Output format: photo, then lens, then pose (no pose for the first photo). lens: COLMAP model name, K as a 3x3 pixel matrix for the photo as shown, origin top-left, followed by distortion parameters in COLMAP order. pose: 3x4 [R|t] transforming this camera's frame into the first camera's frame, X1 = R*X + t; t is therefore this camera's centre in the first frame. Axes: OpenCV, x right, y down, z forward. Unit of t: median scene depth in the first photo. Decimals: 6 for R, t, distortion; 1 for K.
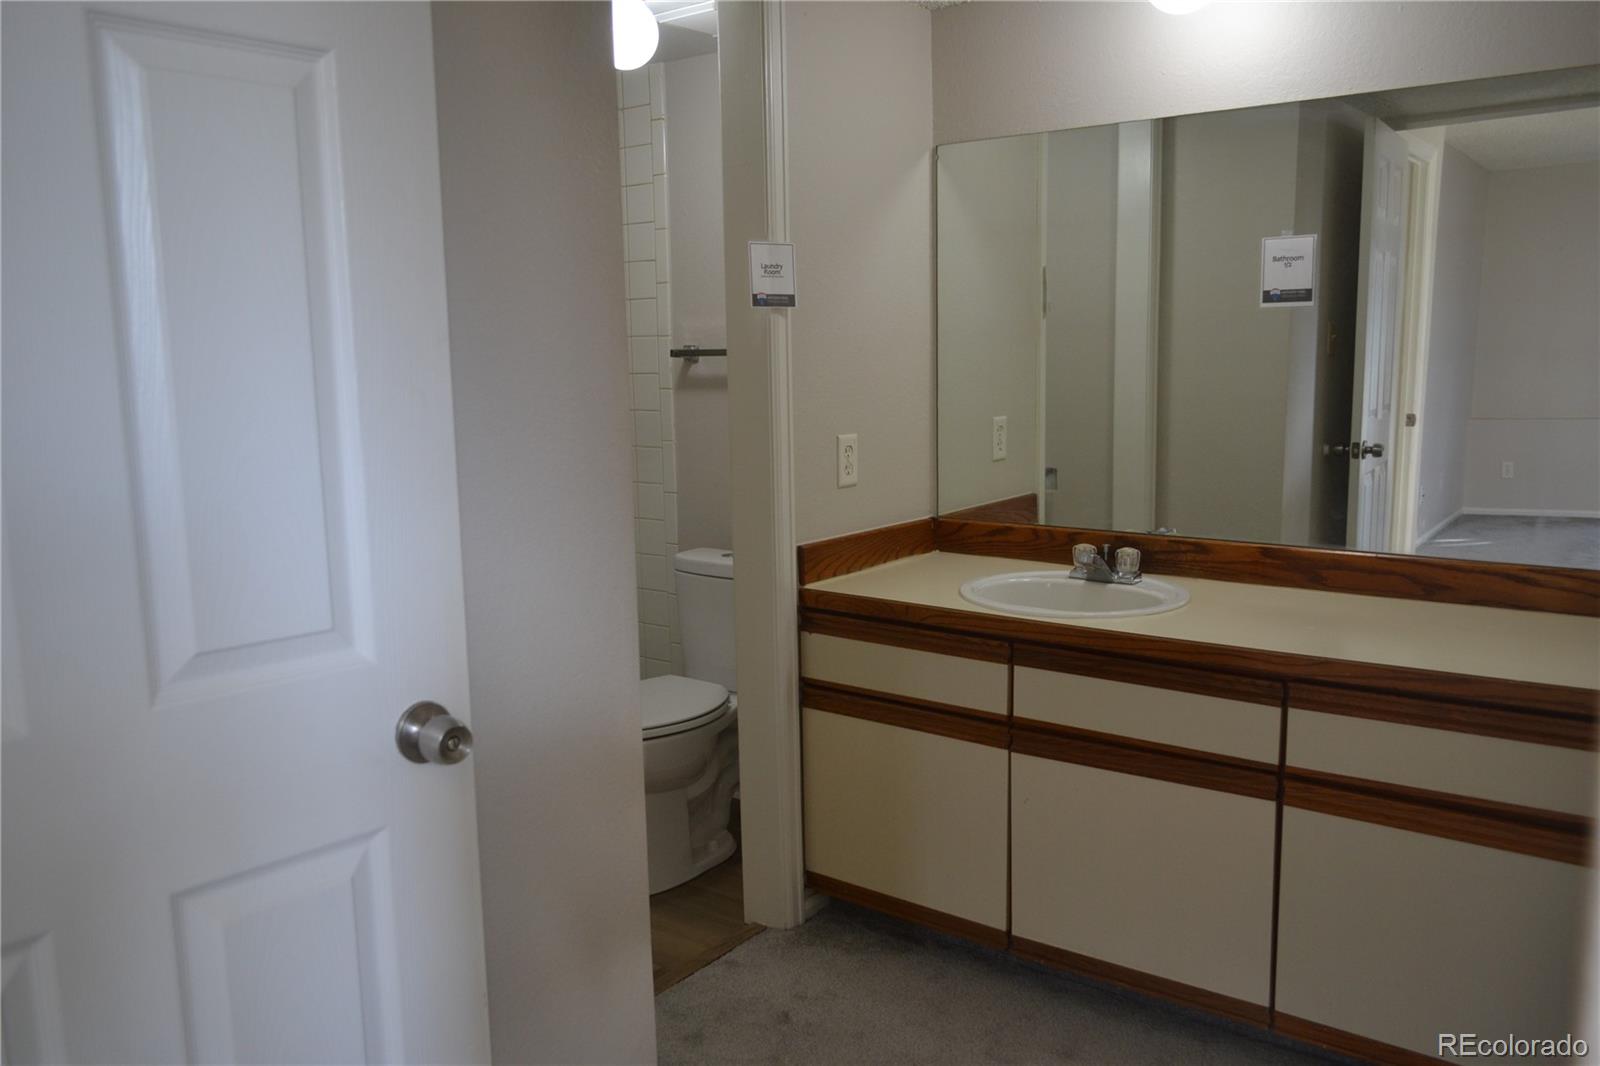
lens RADIAL K [[1275.8, 0, 811.8], [0, 1275.8, 544.2], [0, 0, 1]] dist [-0.008413, 0.003939]
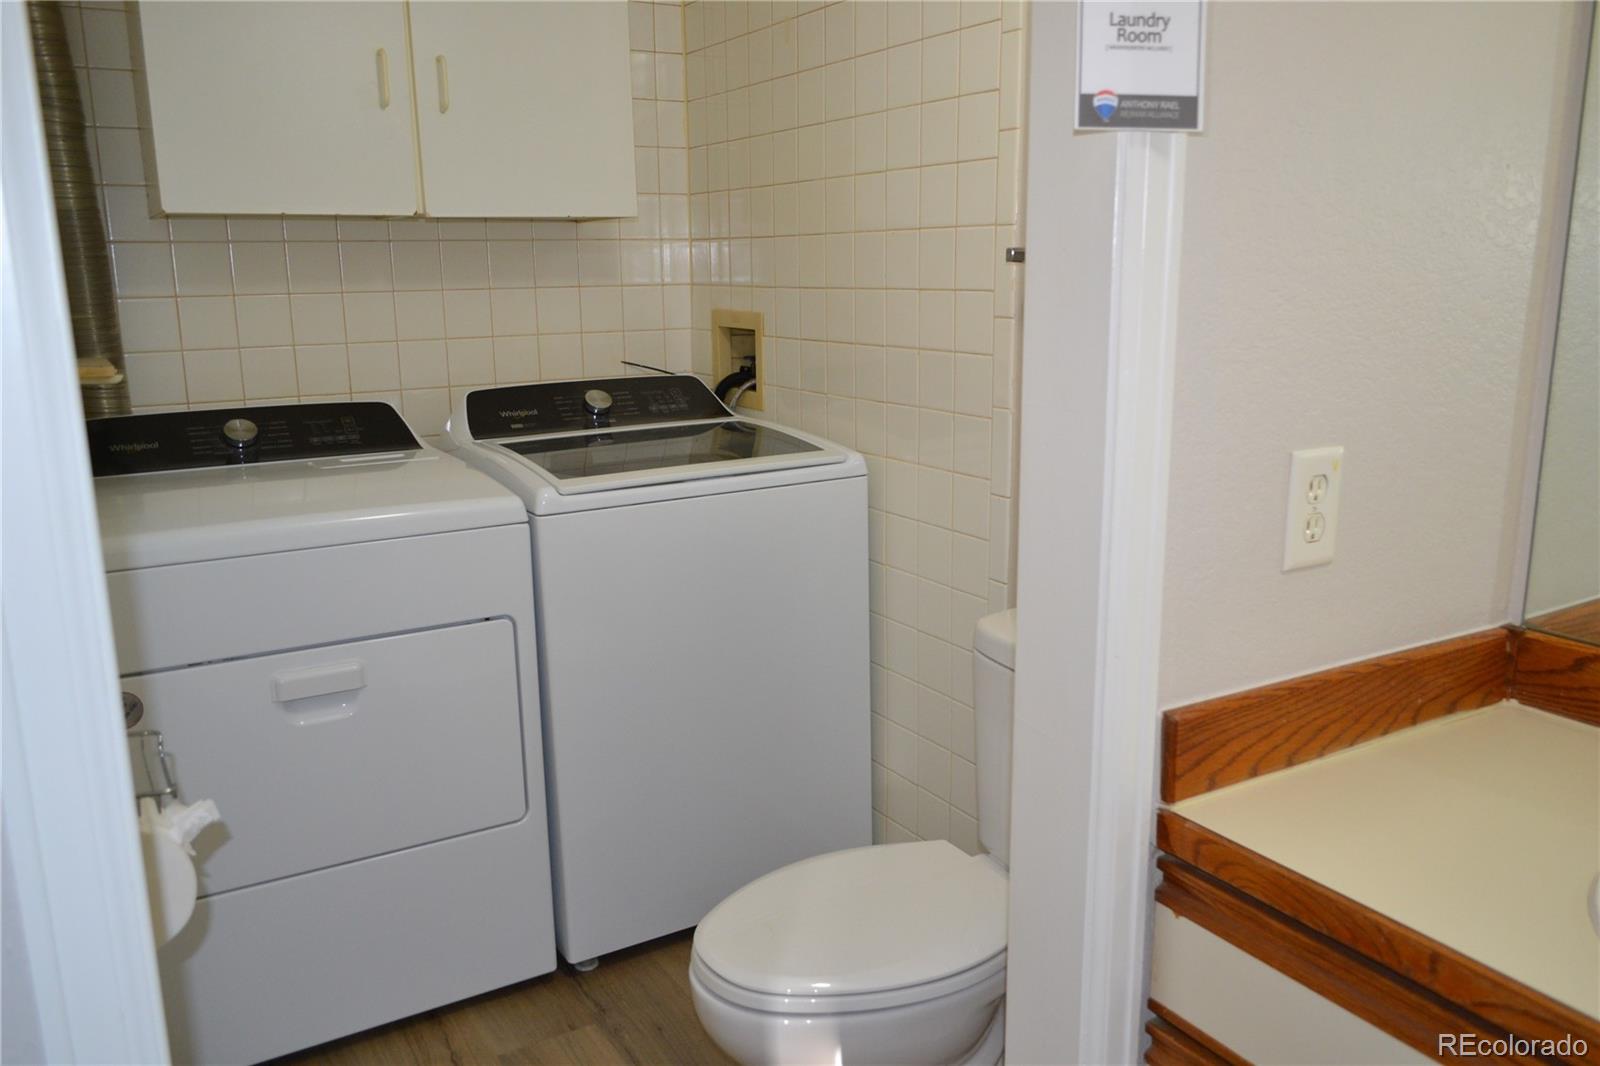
lens RADIAL K [[1275.8, 0, 811.8], [0, 1275.8, 544.2], [0, 0, 1]] dist [-0.008413, 0.003939]
pose [[0.930306, 0.088981, -0.355828, 0.025985], [-0.064489, 0.994696, 0.080136, -0.080375], [0.361071, -0.051604, 0.931110, 0.565779]]
